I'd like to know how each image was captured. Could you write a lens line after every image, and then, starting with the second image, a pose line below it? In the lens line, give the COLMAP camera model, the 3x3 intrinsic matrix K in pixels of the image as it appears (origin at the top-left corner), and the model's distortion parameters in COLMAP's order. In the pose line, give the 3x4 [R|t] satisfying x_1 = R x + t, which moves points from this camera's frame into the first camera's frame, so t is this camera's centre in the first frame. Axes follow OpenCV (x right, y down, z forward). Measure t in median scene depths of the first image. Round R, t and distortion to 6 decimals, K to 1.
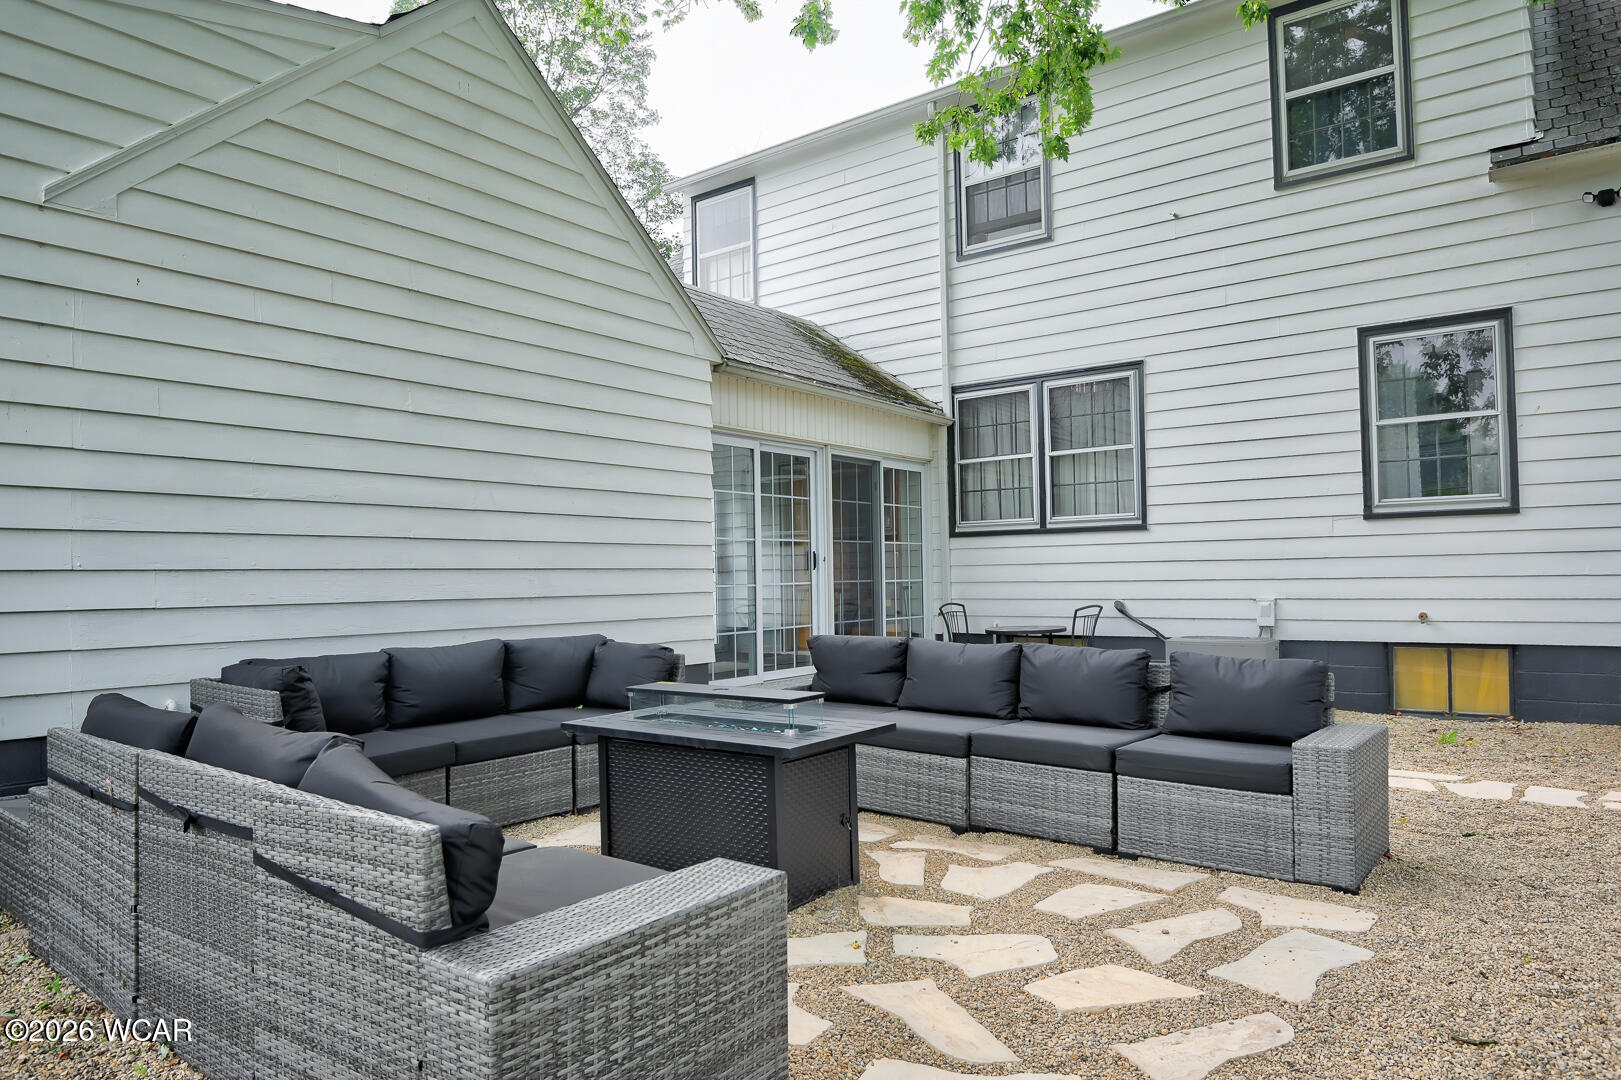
lens RADIAL K [[994.3, 0, 810.2], [0, 994.3, 551.9], [0, 0, 1]] dist [-0.003754, -0.002457]
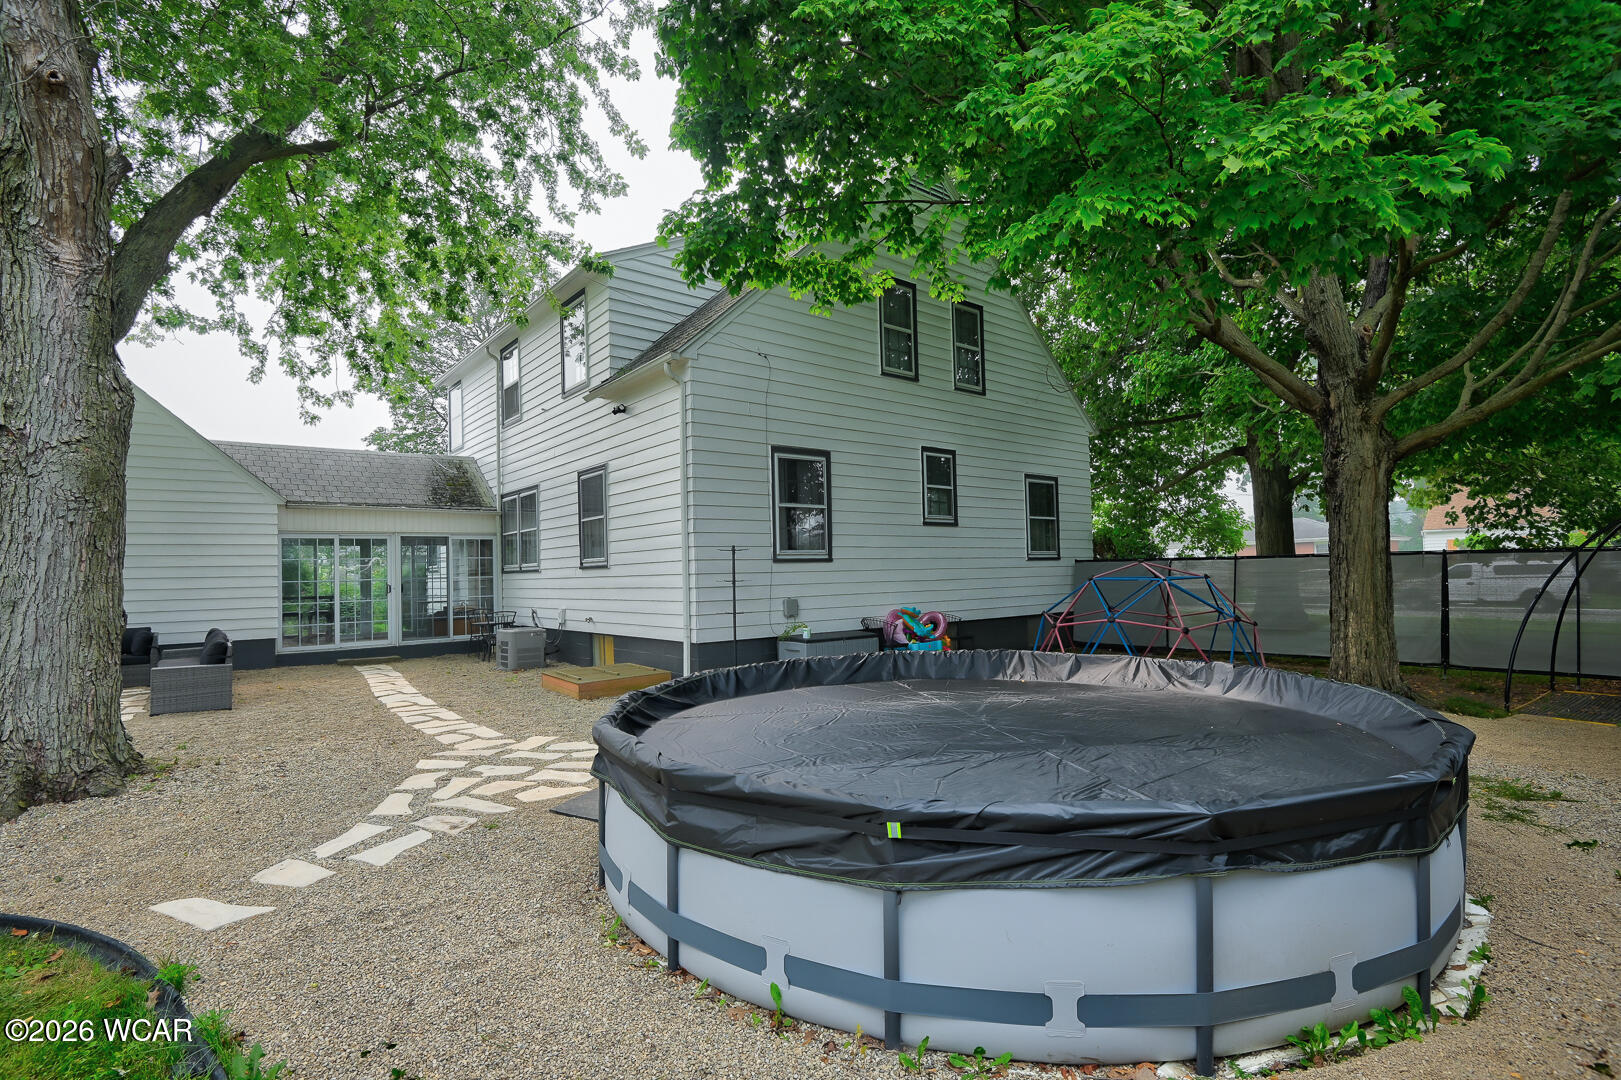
lens RADIAL K [[747.8, 0, 800.6], [0, 747.8, 540.4], [0, 0, 1]] dist [-0.001650, -0.000524]
pose [[0.967553, -0.018031, -0.252024, 1.115671], [0.014355, 0.999762, -0.016414, -0.049420], [0.252260, 0.012264, 0.967582, -0.256474]]
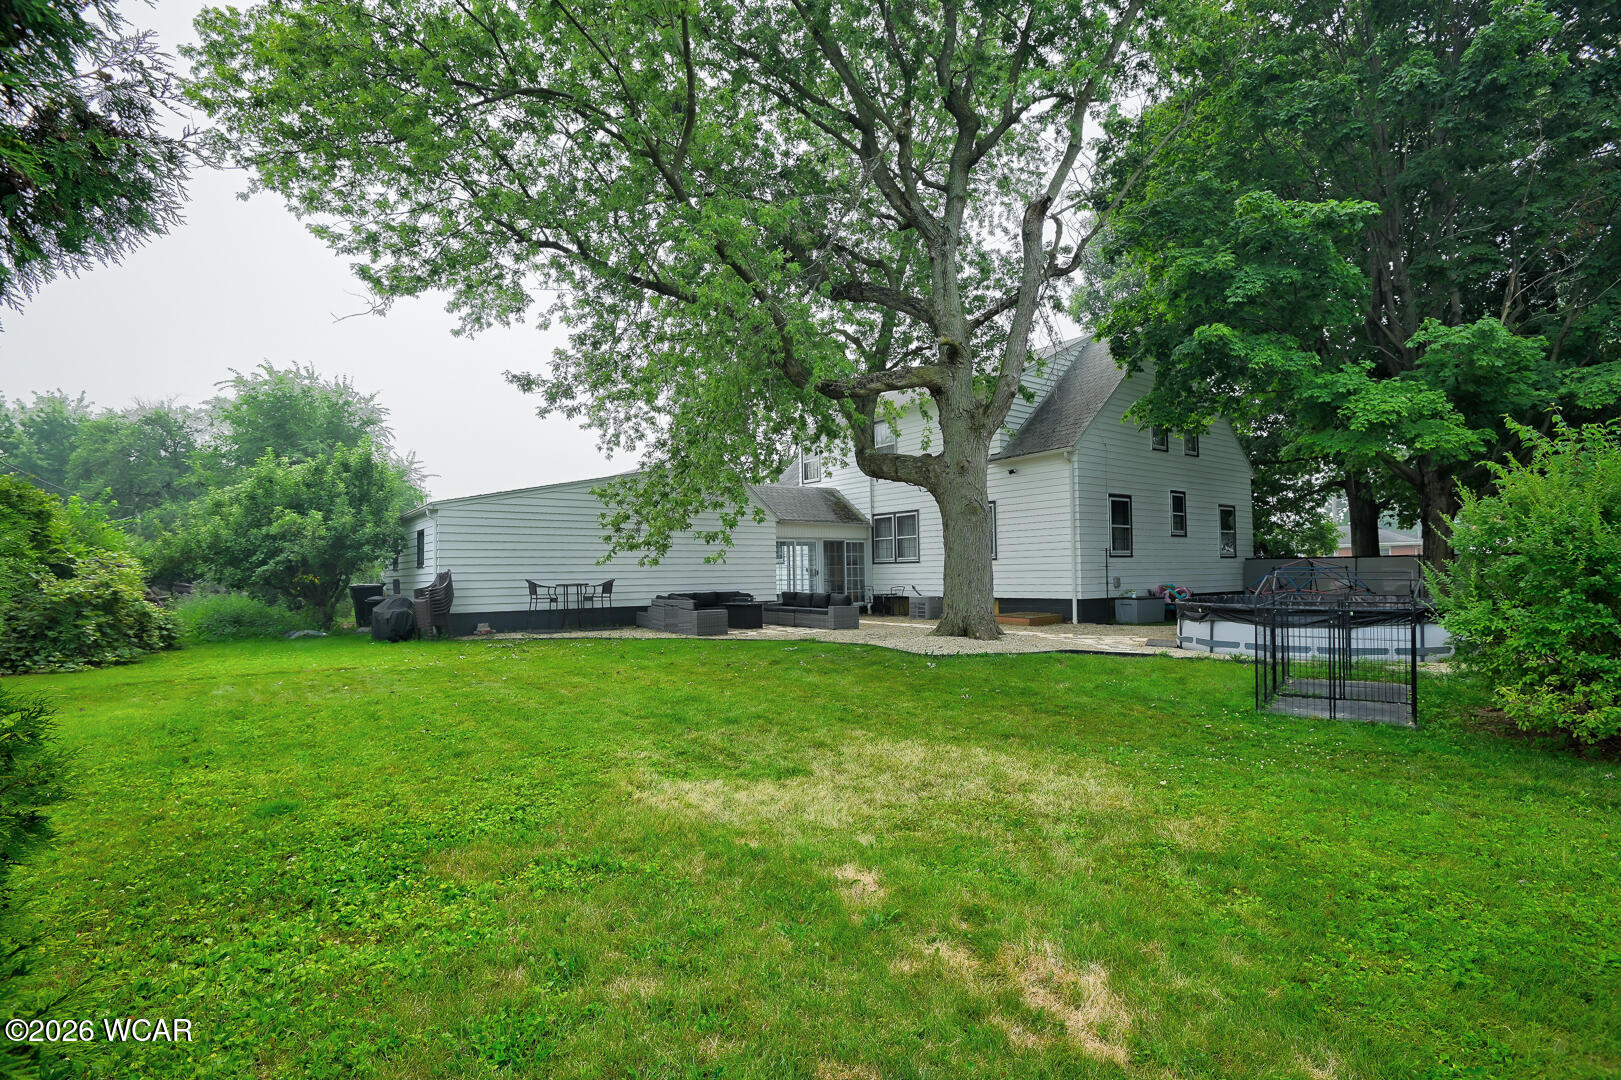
lens RADIAL K [[747.8, 0, 810.1], [0, 747.8, 541.9], [0, 0, 1]] dist [-0.001650, -0.000524]
pose [[0.959960, -0.011242, -0.279910, 0.626053], [0.007329, 0.999860, -0.015024, -0.052244], [0.280040, 0.012370, 0.959909, -1.291934]]
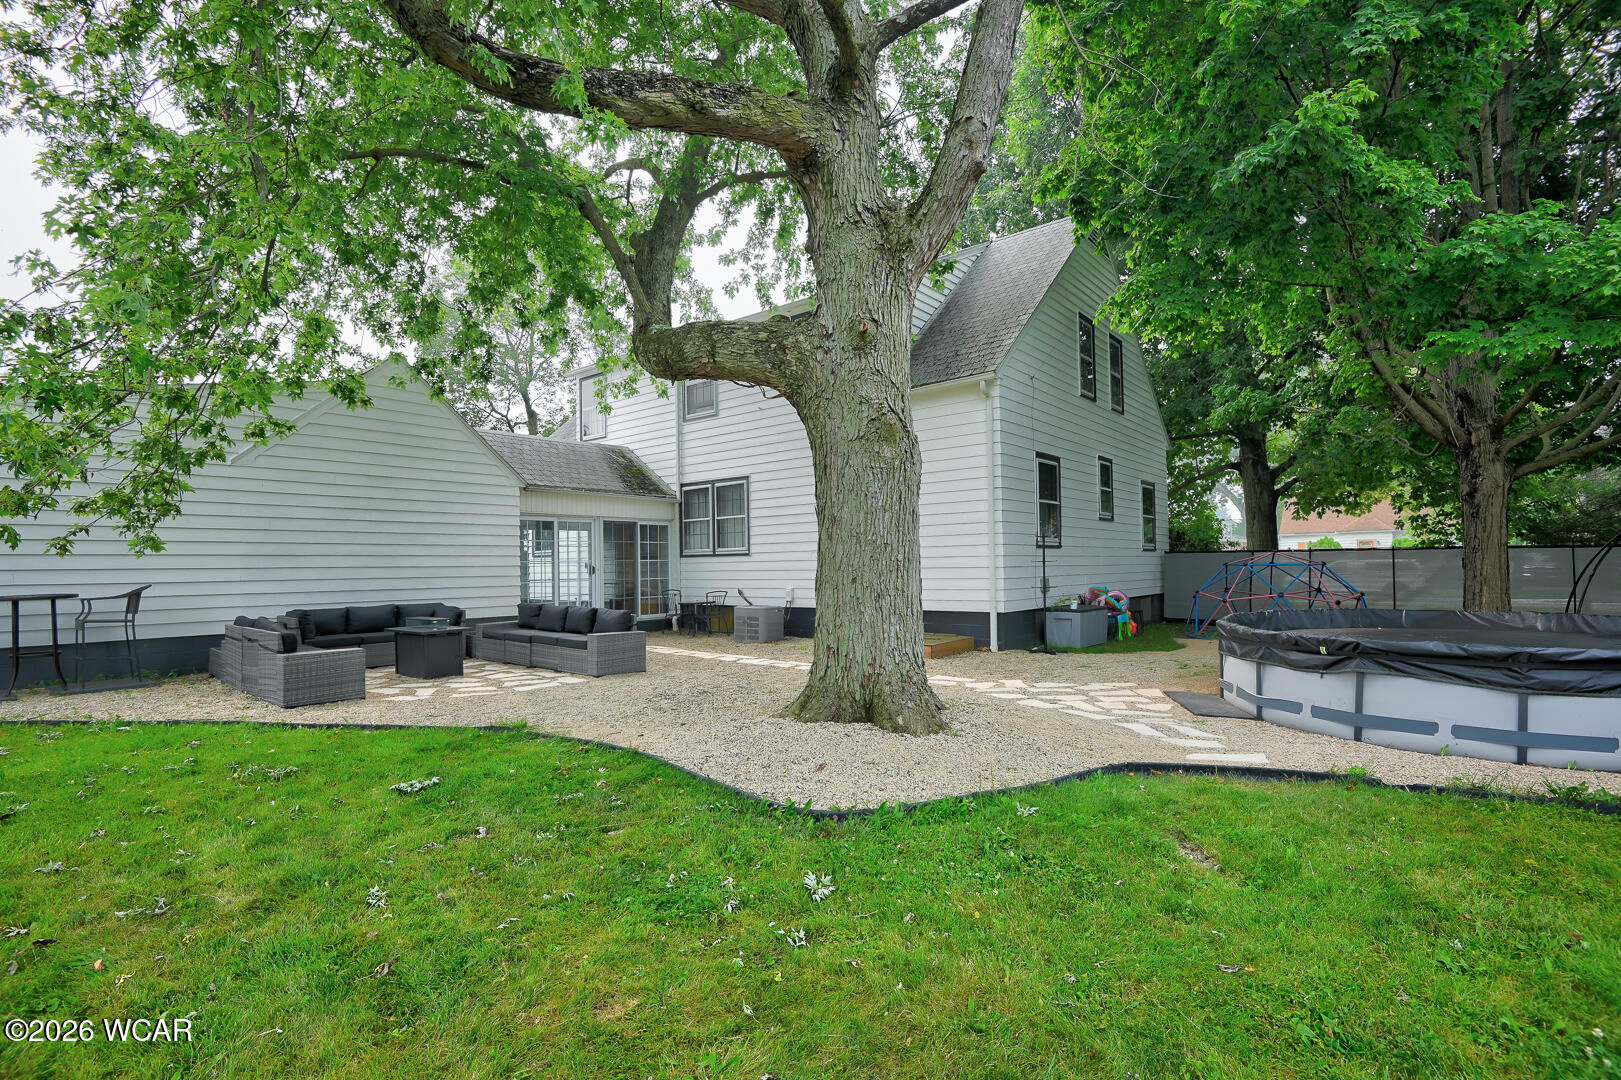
lens RADIAL K [[747.8, 0, 800.2], [0, 747.8, 546.7], [0, 0, 1]] dist [-0.001650, -0.000524]
pose [[0.998239, -0.000187, -0.059322, 0.504217], [0.000099, 0.999999, -0.001483, -0.036552], [0.059323, 0.001474, 0.998238, -0.545729]]
